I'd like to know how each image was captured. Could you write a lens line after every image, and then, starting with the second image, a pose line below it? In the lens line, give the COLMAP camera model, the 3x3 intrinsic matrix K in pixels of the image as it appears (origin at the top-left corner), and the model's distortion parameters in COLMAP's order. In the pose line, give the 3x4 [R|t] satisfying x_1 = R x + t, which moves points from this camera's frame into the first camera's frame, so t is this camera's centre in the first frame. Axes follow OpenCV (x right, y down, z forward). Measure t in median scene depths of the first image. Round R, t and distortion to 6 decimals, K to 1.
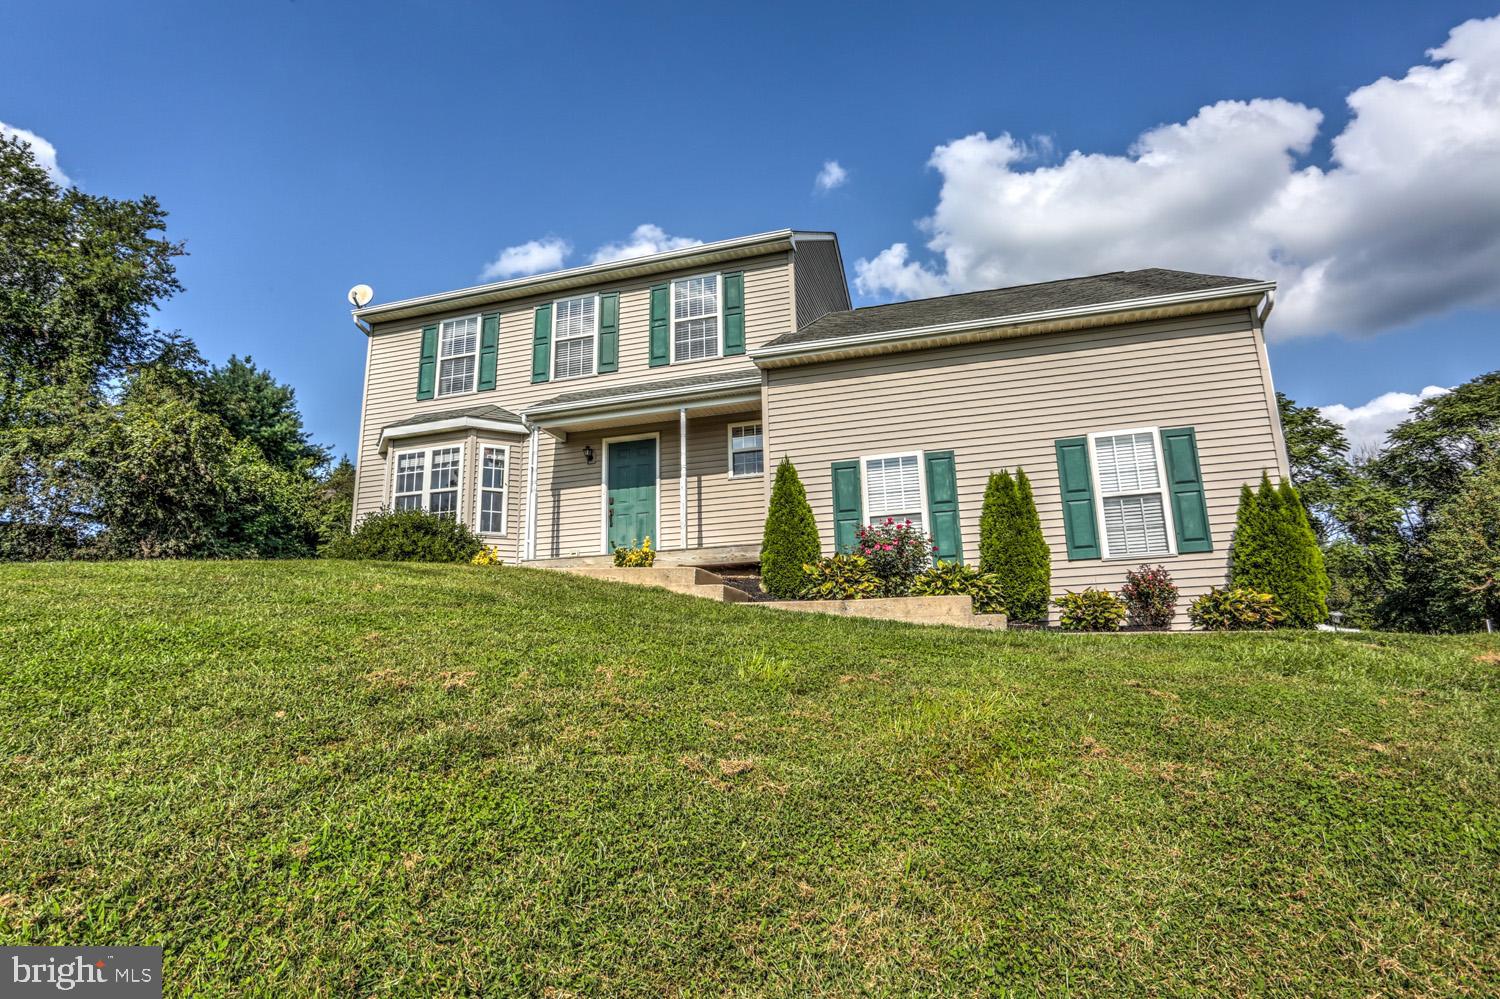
lens RADIAL K [[805.2, 0, 750.0], [0, 805.2, 499.5], [0, 0, 1]] dist [-0.035568, 0.000745]
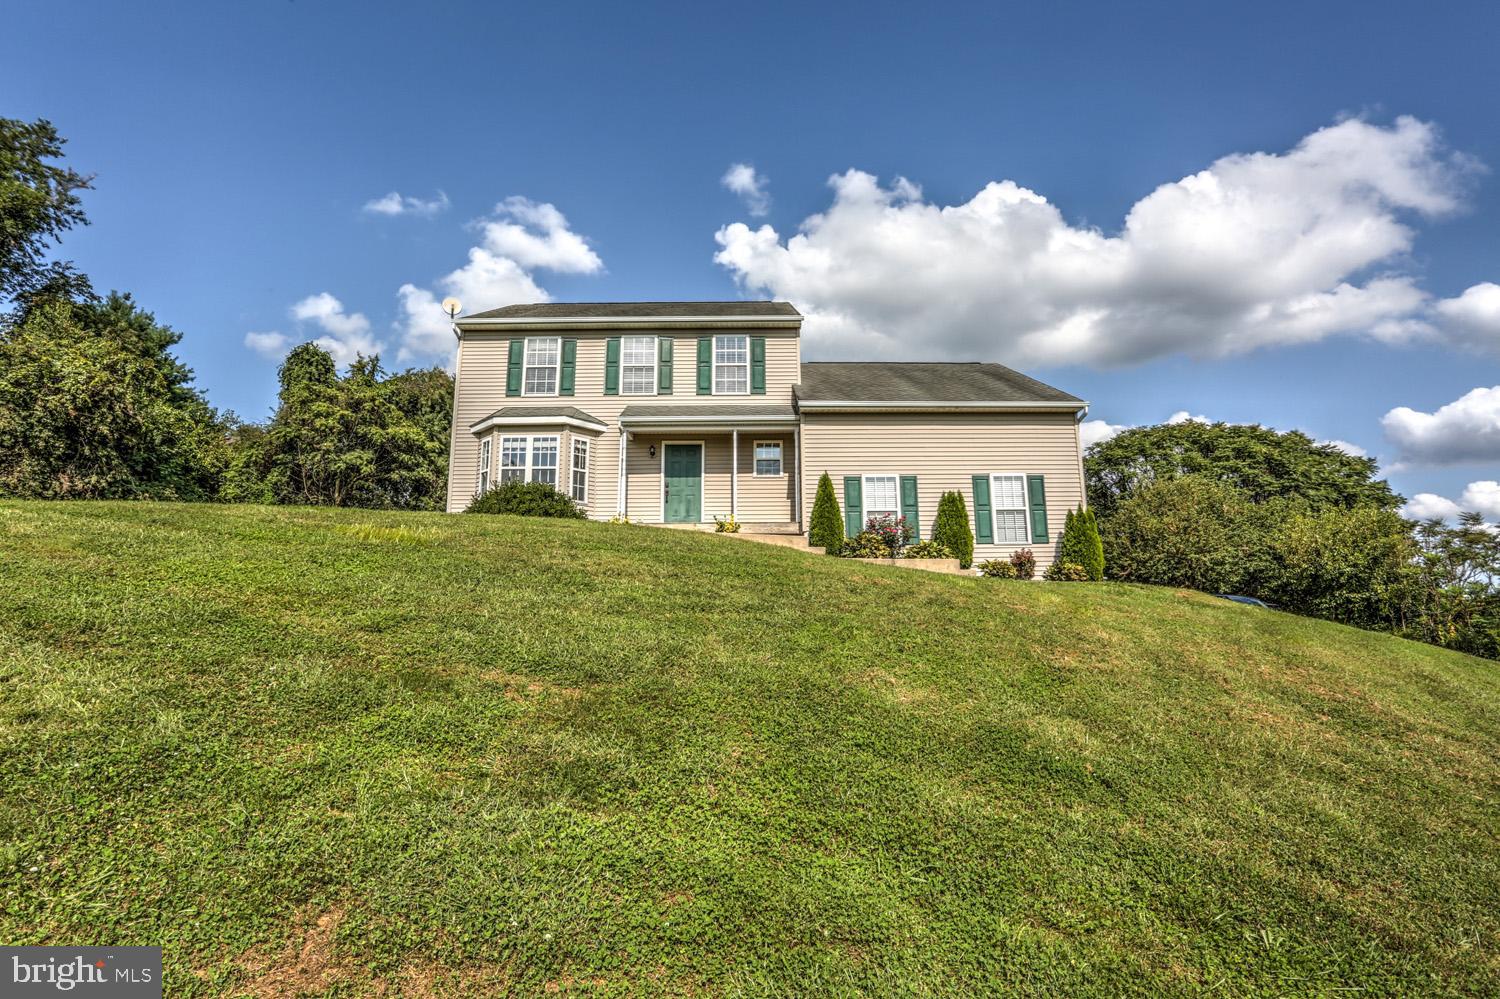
lens RADIAL K [[733.1, 0, 750.7], [0, 733.1, 486.9], [0, 0, 1]] dist [-0.061597, 0.026935]
pose [[0.955990, 0.074174, 0.283868, -0.393804], [-0.078816, 0.996877, 0.004948, -0.013022], [-0.282614, -0.027103, 0.958851, -0.293040]]
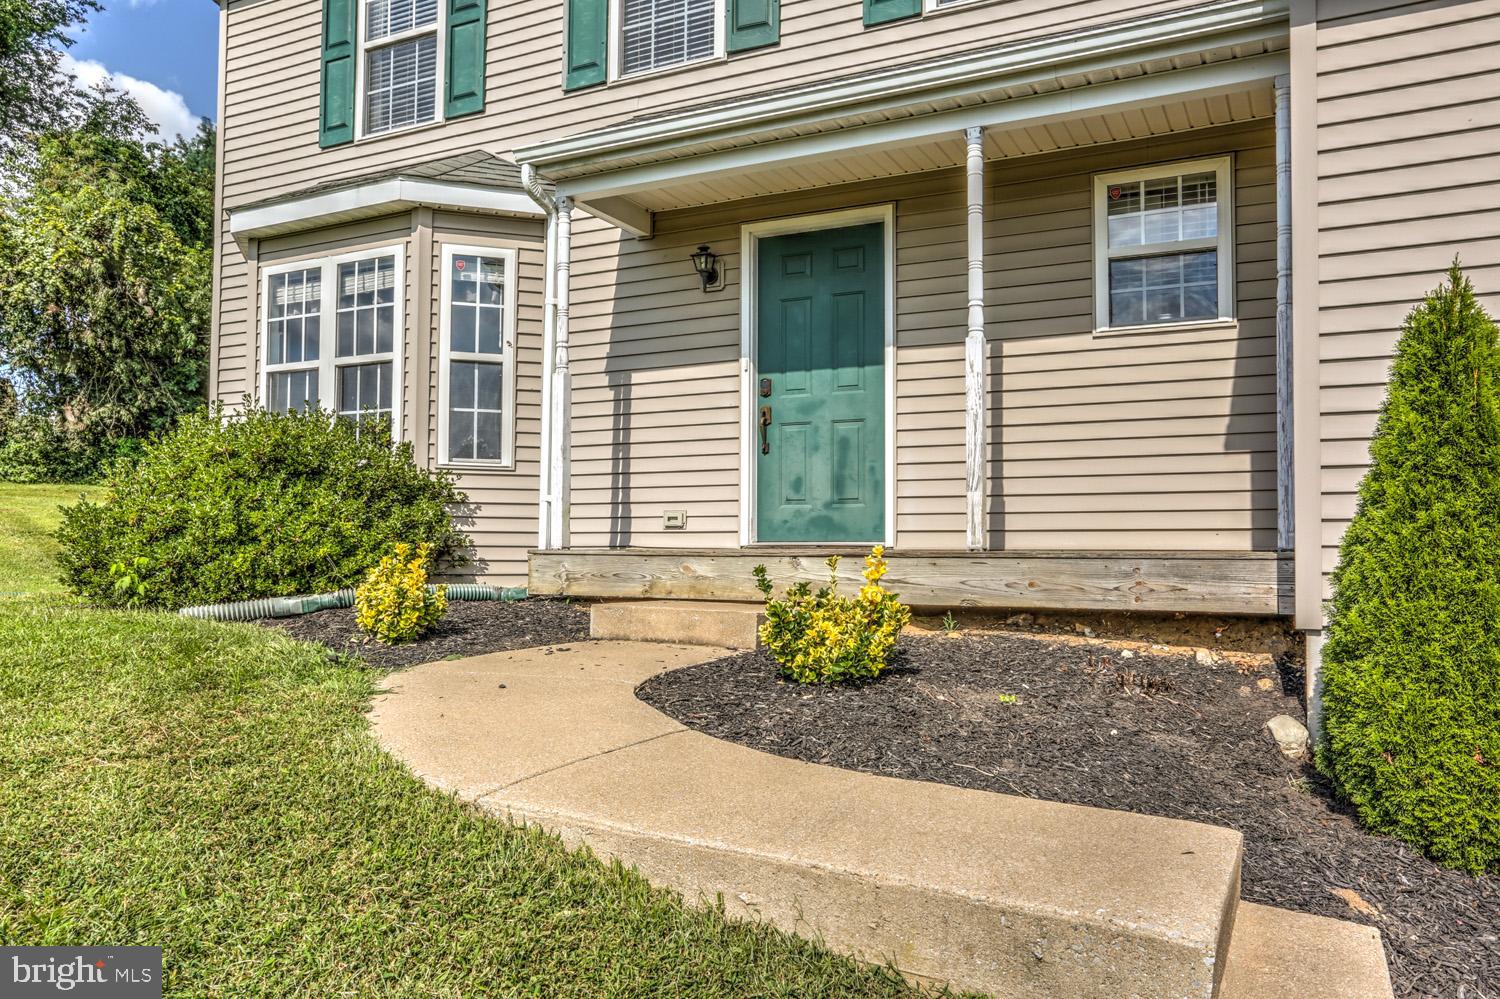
lens RADIAL K [[1086.4, 0, 750.0], [0, 1086.4, 499.5], [0, 0, 1]] dist [-0.036727, 0.003538]
pose [[0.984959, 0.022055, -0.171374, -0.084666], [0.006770, 0.986132, 0.165824, -0.031832], [0.172655, -0.164490, 0.971151, 0.469305]]
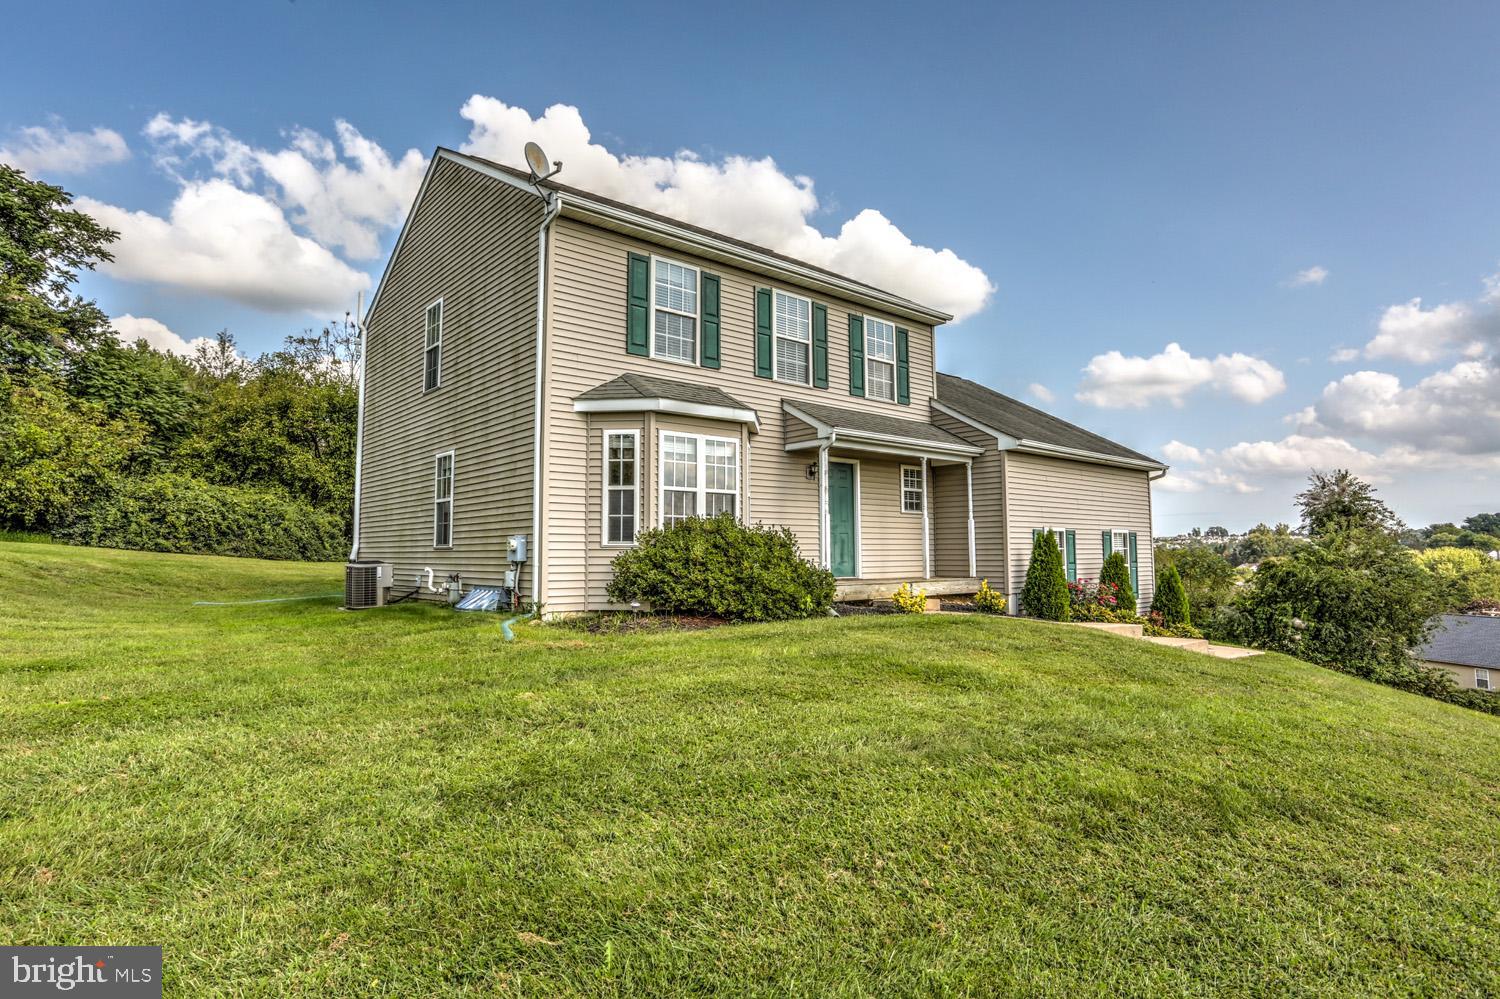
lens RADIAL K [[822.8, 0, 782.8], [0, 822.8, 497.3], [0, 0, 1]] dist [-0.000764, 0.001384]
pose [[0.513109, 0.087914, 0.853809, -1.084966], [-0.183638, 0.982951, 0.009149, -0.025541], [-0.838448, -0.161486, 0.520506, 0.491075]]
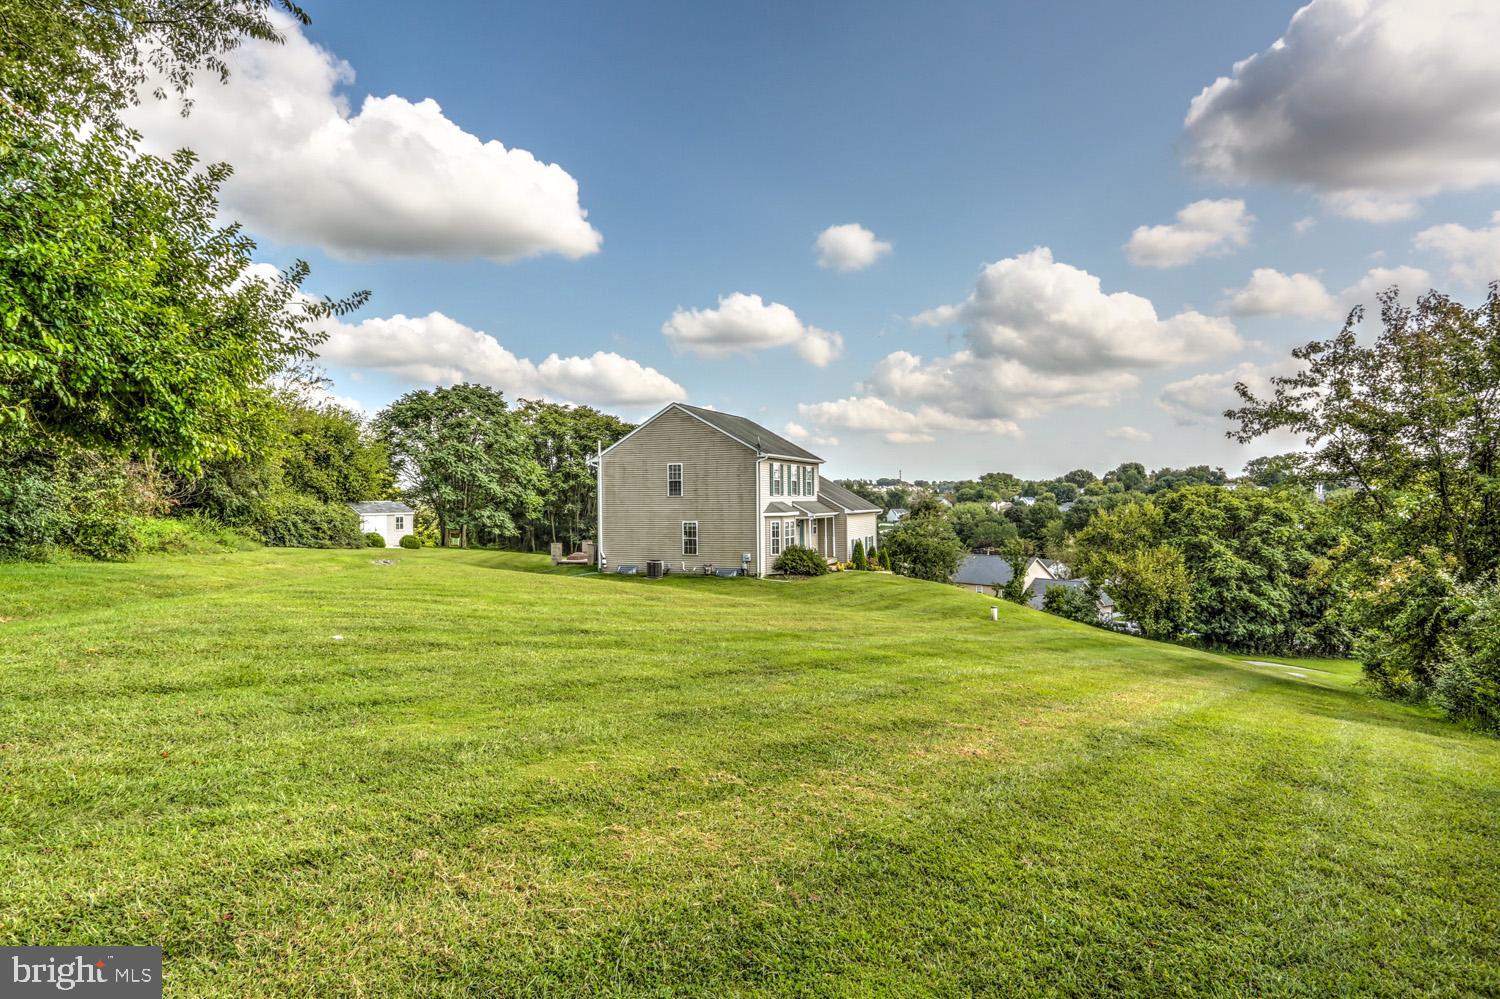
lens RADIAL K [[822.8, 0, 782.8], [0, 822.8, 497.3], [0, 0, 1]] dist [-0.000764, 0.001384]
pose [[0.081489, 0.030551, 0.996206, -3.333272], [-0.203431, 0.978998, -0.013382, -0.104600], [-0.975692, -0.201569, 0.085992, 0.826207]]
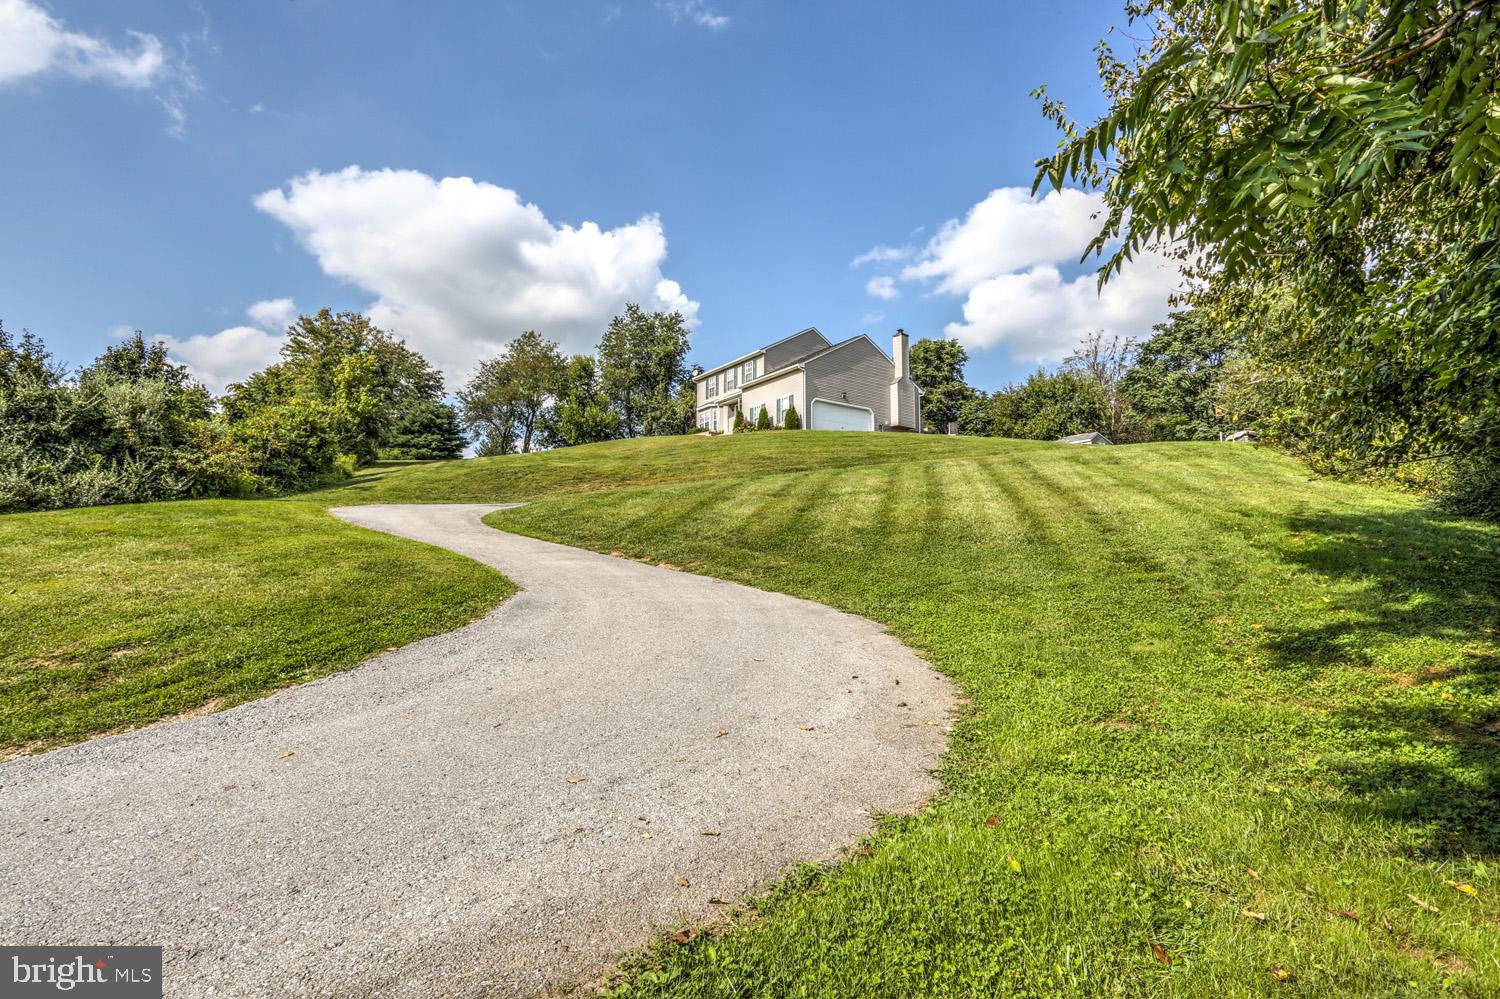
lens RADIAL K [[733.1, 0, 750.7], [0, 733.1, 486.9], [0, 0, 1]] dist [-0.061597, 0.026935]
pose [[0.783578, -0.049294, -0.619335, 2.197814], [0.109962, 0.992114, 0.060158, 0.124493], [0.611485, -0.115242, 0.782819, -1.951780]]
